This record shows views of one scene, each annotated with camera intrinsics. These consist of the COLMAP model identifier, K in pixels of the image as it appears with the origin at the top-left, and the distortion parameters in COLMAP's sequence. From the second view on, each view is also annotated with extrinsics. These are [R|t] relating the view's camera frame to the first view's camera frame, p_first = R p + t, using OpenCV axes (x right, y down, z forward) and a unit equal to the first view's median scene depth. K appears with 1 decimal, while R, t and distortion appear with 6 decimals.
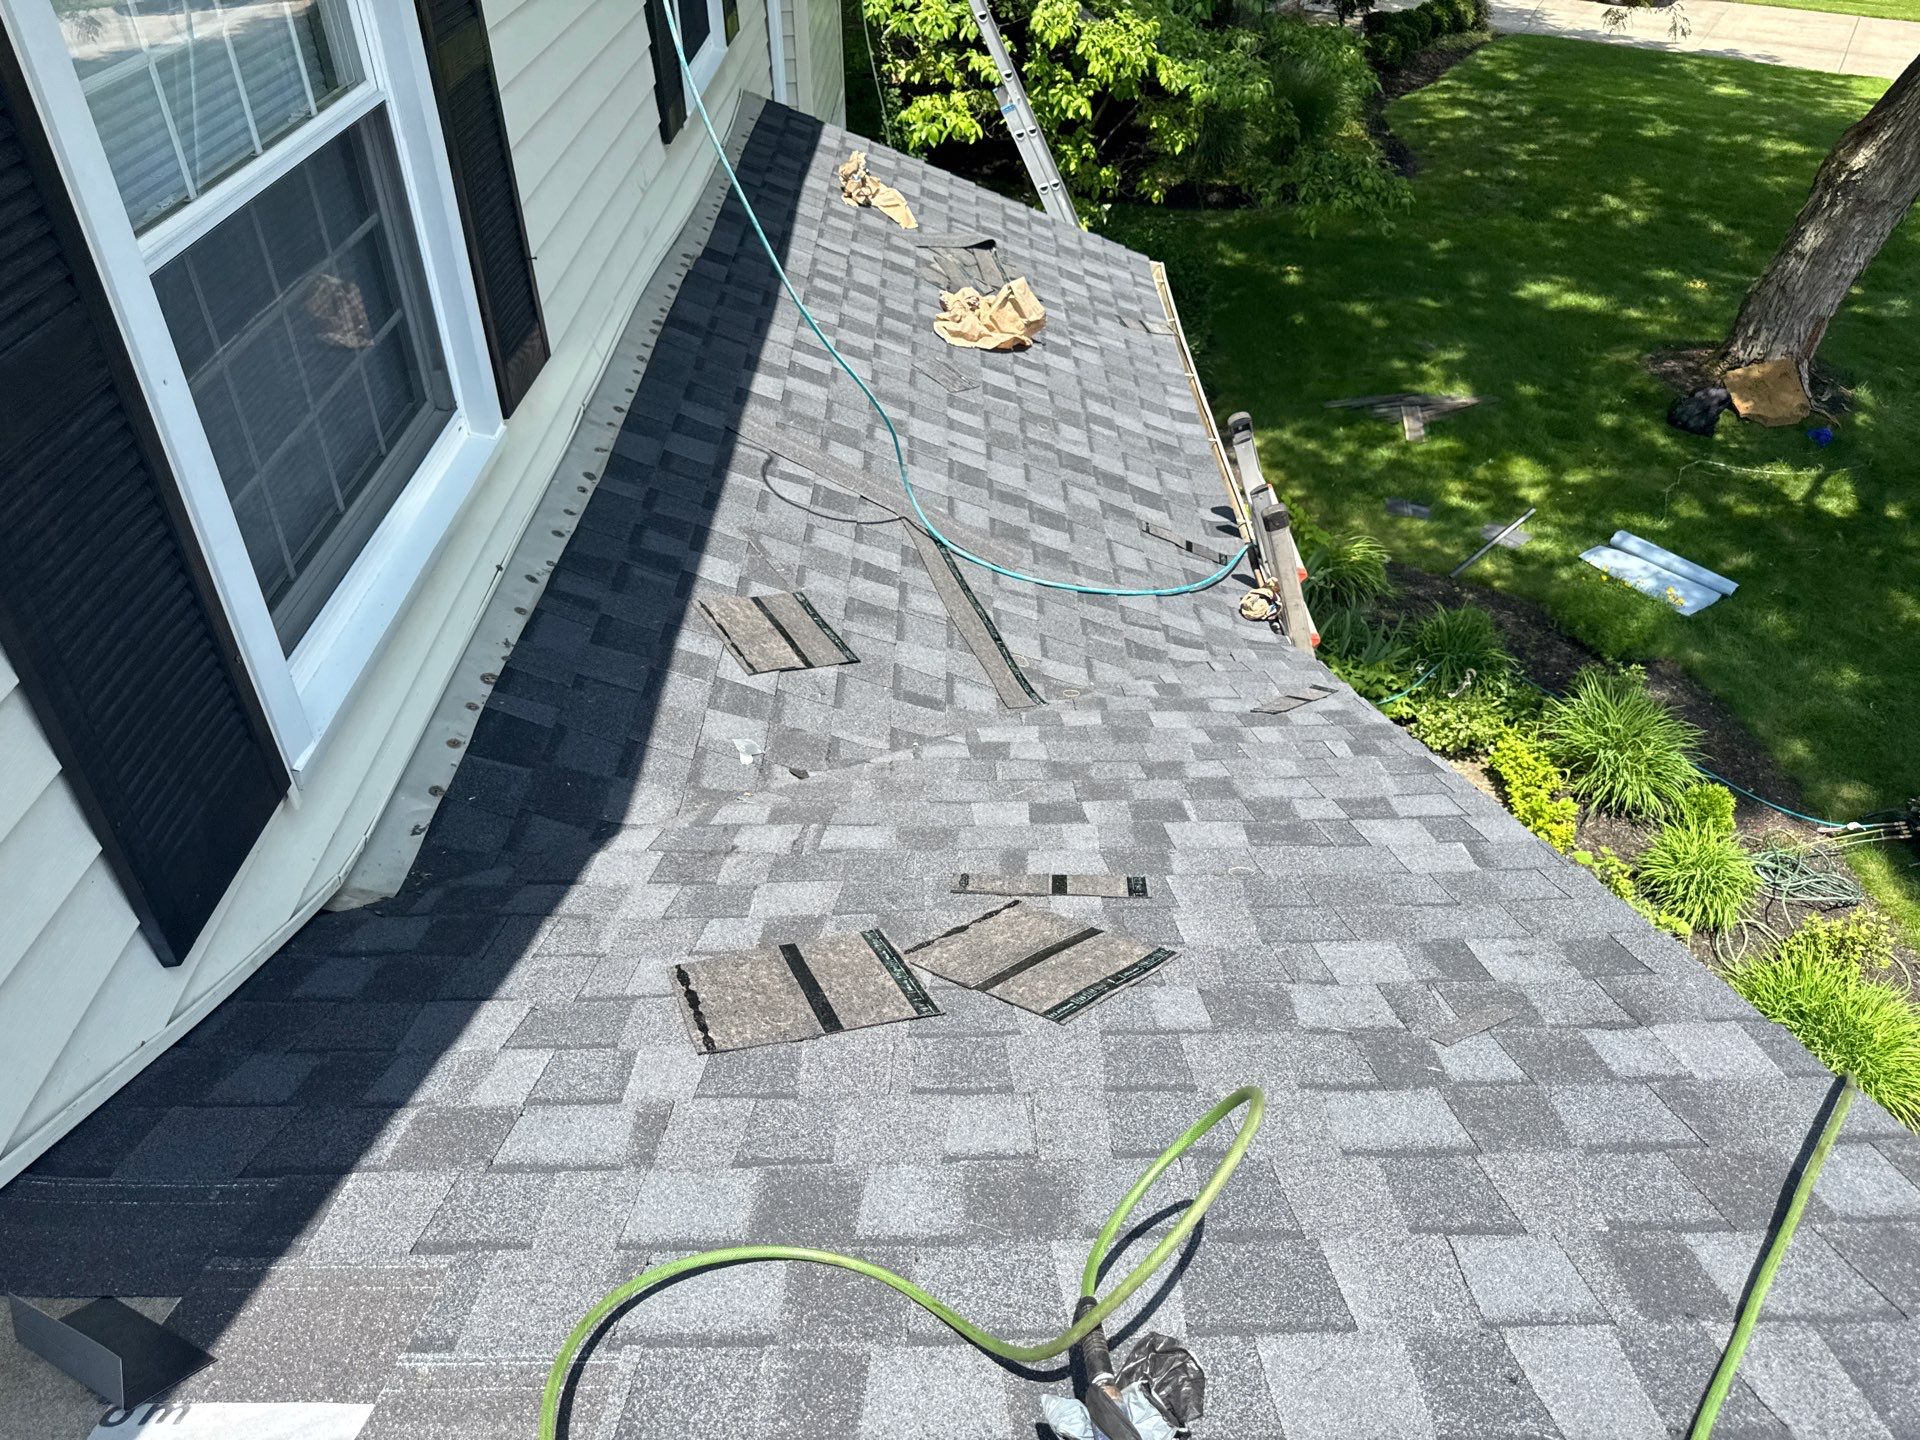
lens RADIAL K [[1428.0, 0, 960.0], [0, 1428.0, 720.0], [0, 0, 1]] dist [0.072412, -0.169258]
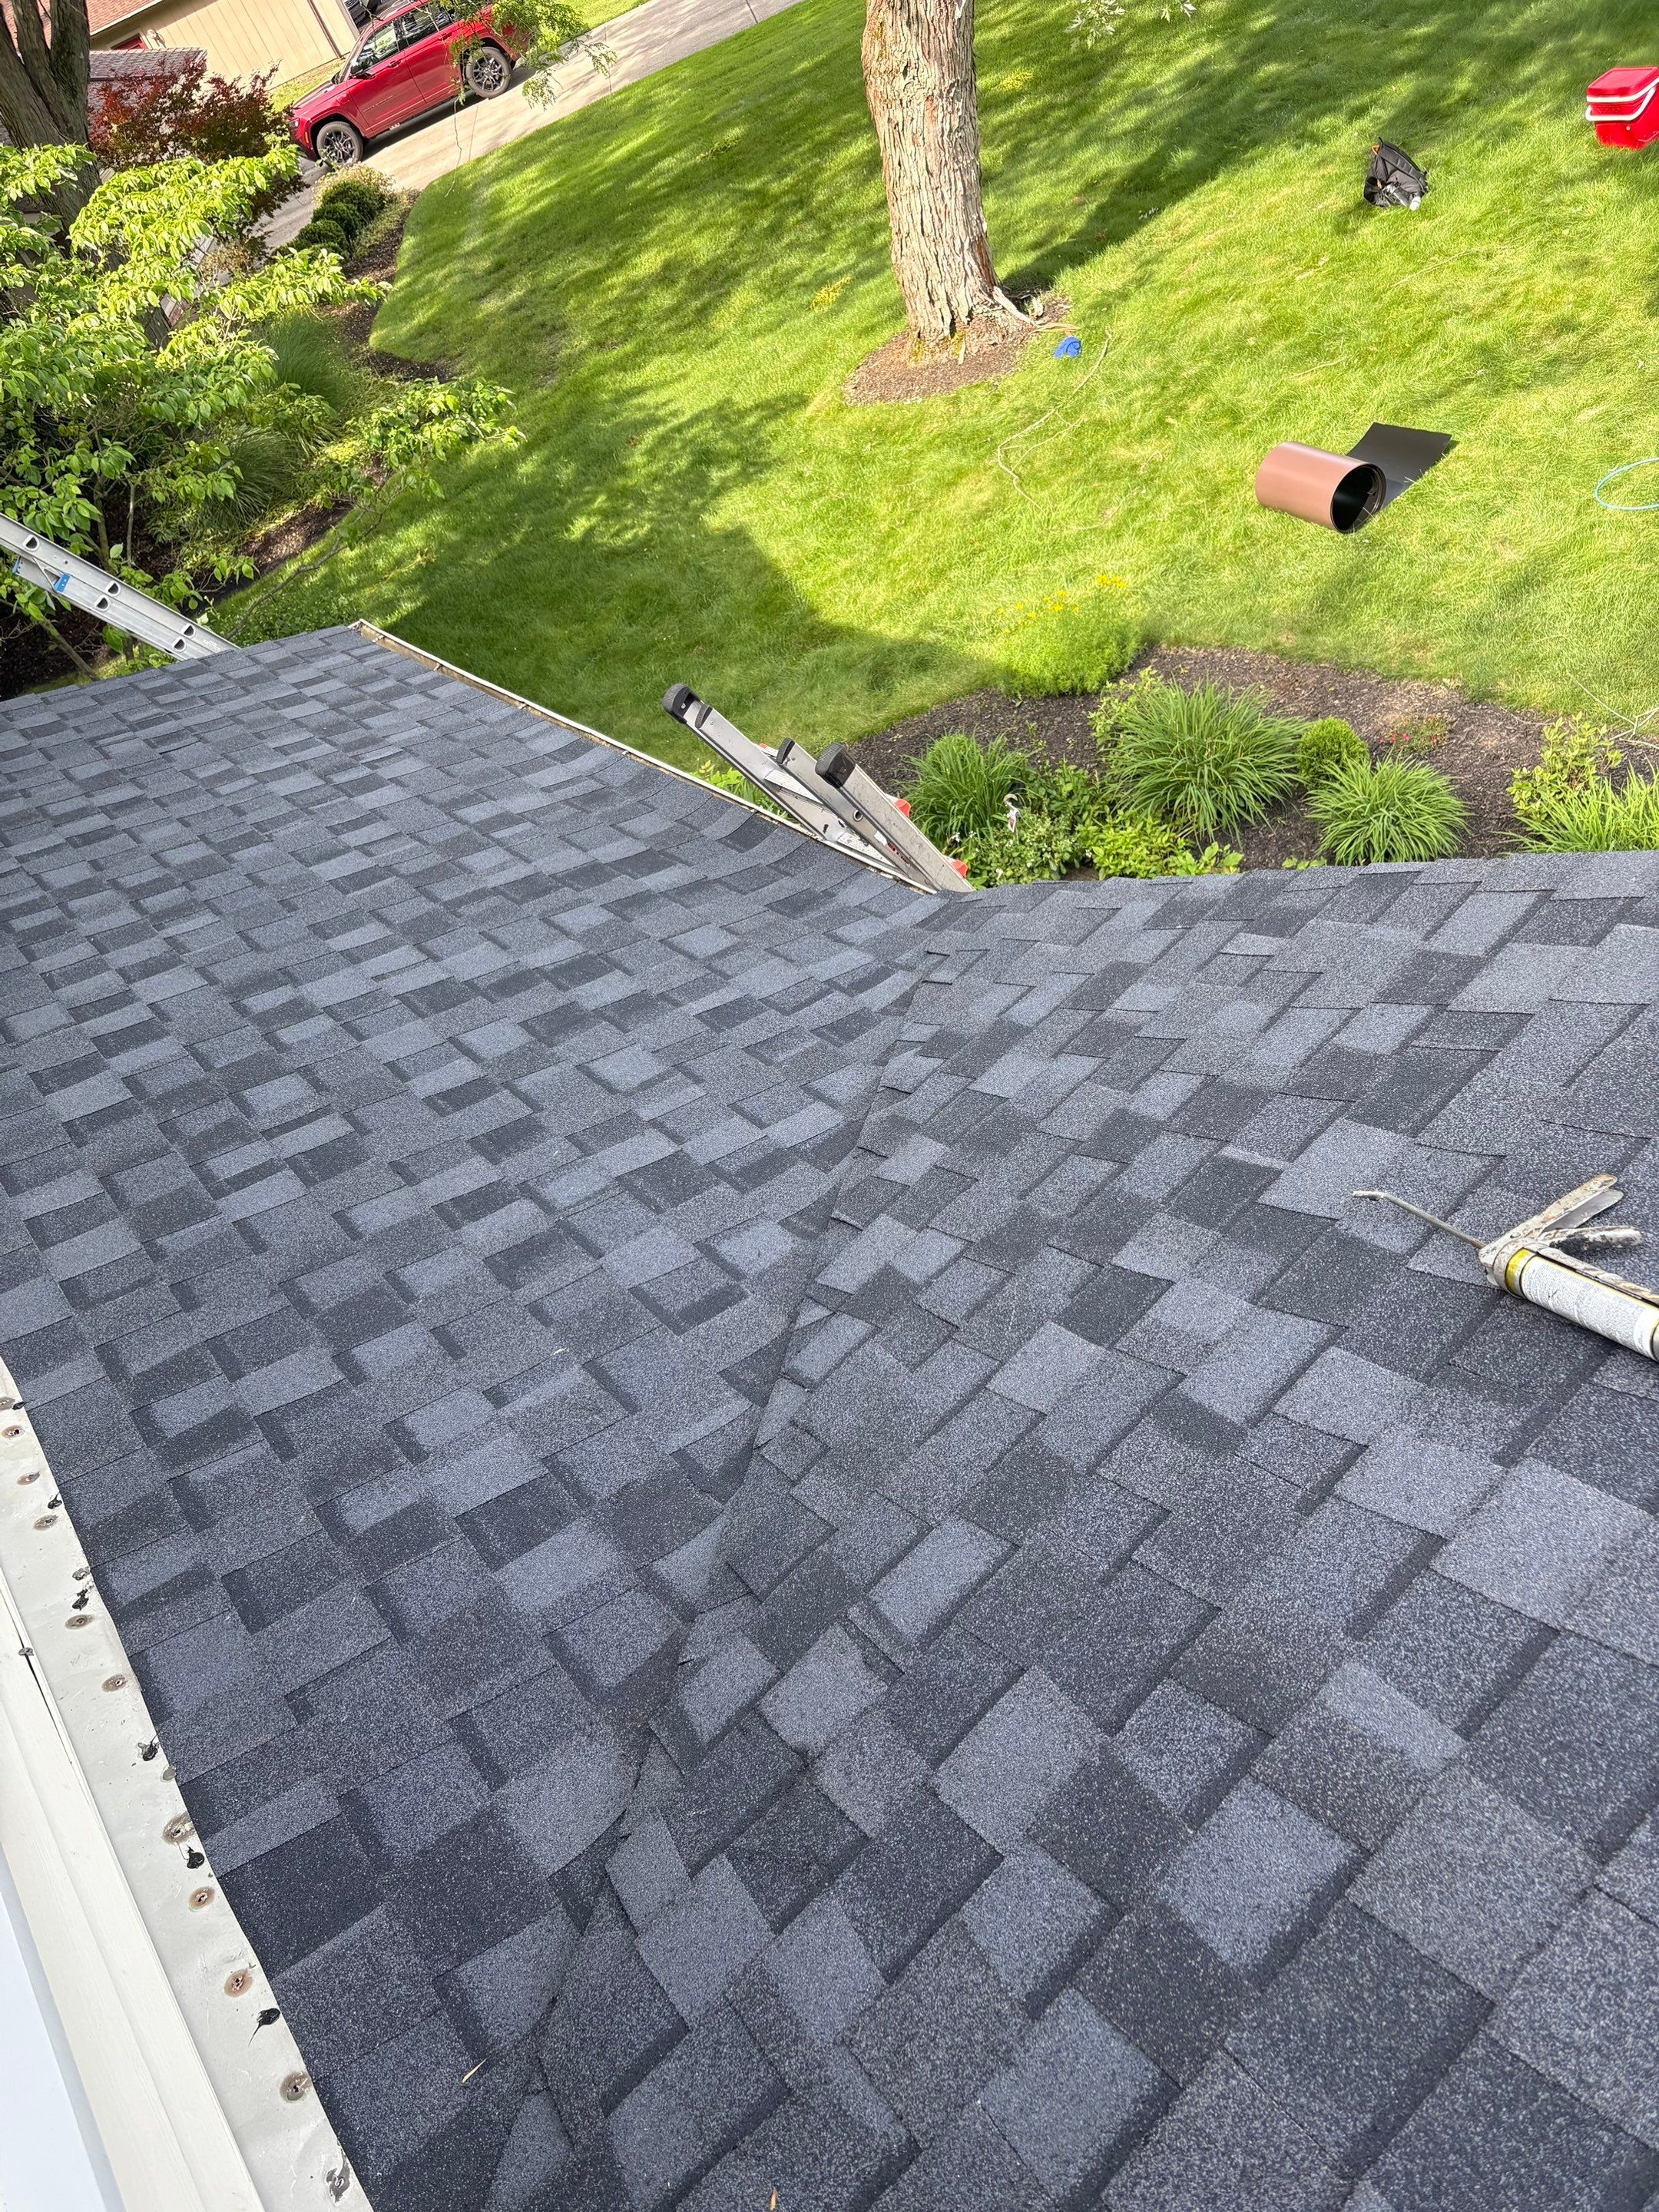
lens RADIAL K [[1693.0, 0, 829.5], [0, 1693.0, 1106.0], [0, 0, 1]] dist [0.007482, -0.052254]
pose [[0.721041, -0.648056, 0.245201, -0.123721], [0.646974, 0.756373, 0.096562, -0.128788], [-0.248041, 0.089014, 0.964651, 0.287716]]
